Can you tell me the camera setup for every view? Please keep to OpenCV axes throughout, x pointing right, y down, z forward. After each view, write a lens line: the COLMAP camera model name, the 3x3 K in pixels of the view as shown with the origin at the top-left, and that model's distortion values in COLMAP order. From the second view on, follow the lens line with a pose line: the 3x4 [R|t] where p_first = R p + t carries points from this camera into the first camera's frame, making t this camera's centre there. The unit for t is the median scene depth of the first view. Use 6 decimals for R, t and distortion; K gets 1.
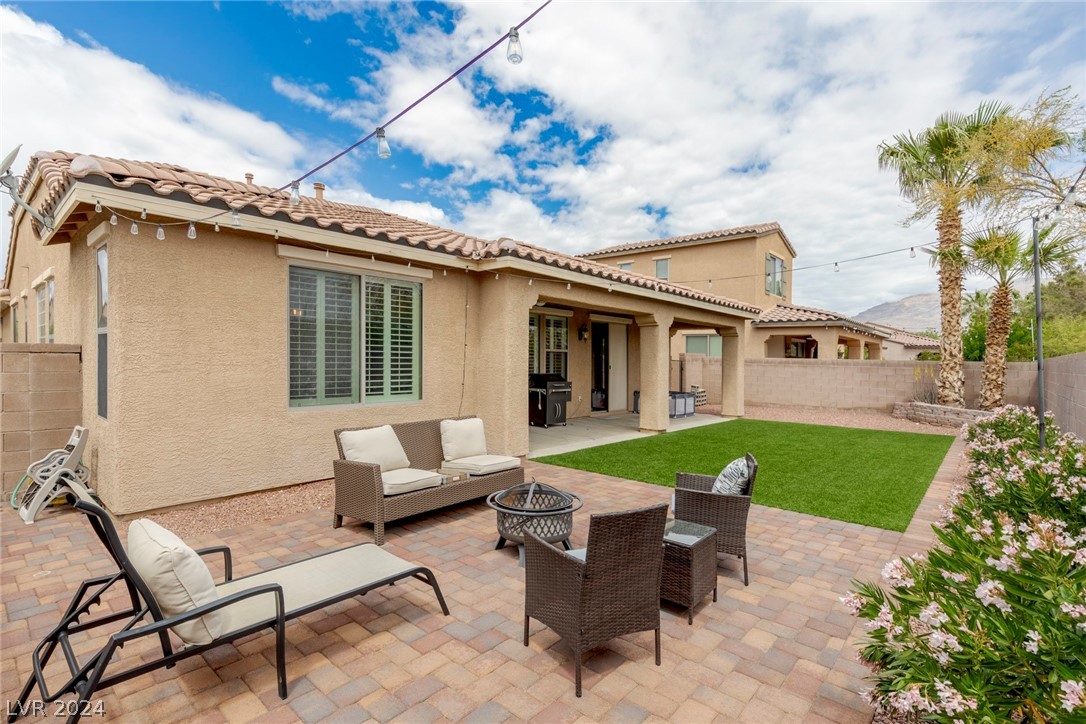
lens RADIAL K [[503.5, 0, 542.4], [0, 503.5, 356.8], [0, 0, 1]] dist [0.009455, 0.001103]
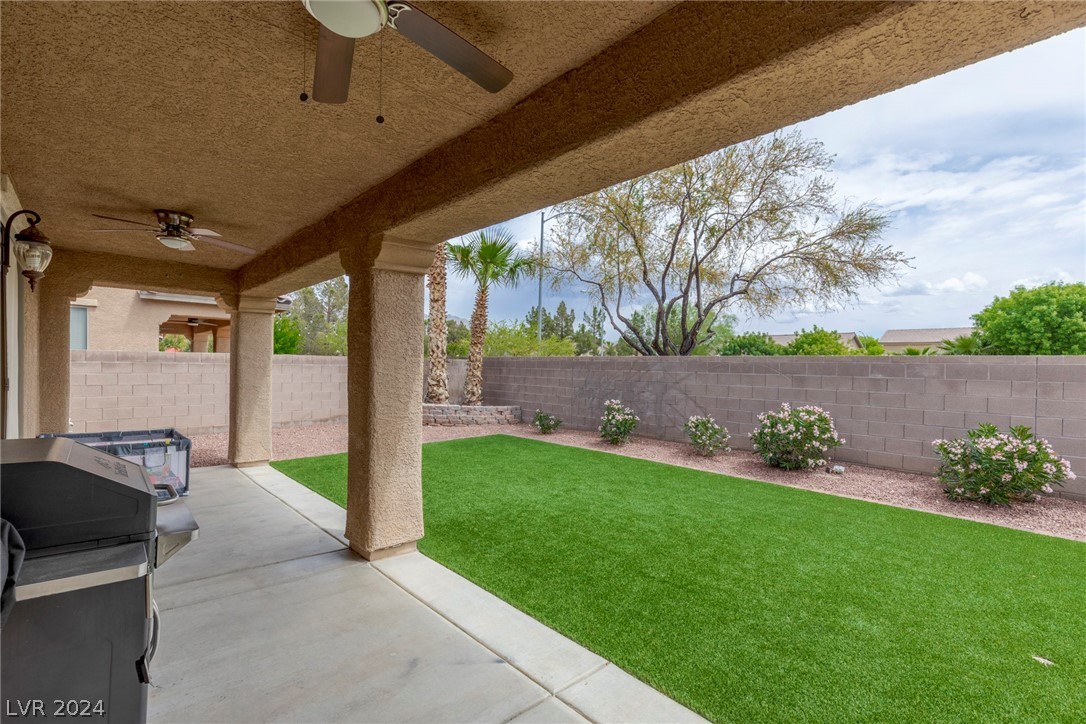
lens RADIAL K [[503.5, 0, 540.3], [0, 503.5, 366.6], [0, 0, 1]] dist [0.009455, 0.001103]
pose [[0.099278, -0.023380, 0.994785, -0.153062], [-0.015573, 0.999565, 0.025047, -0.003668], [-0.994938, -0.017978, 0.098871, 0.706135]]
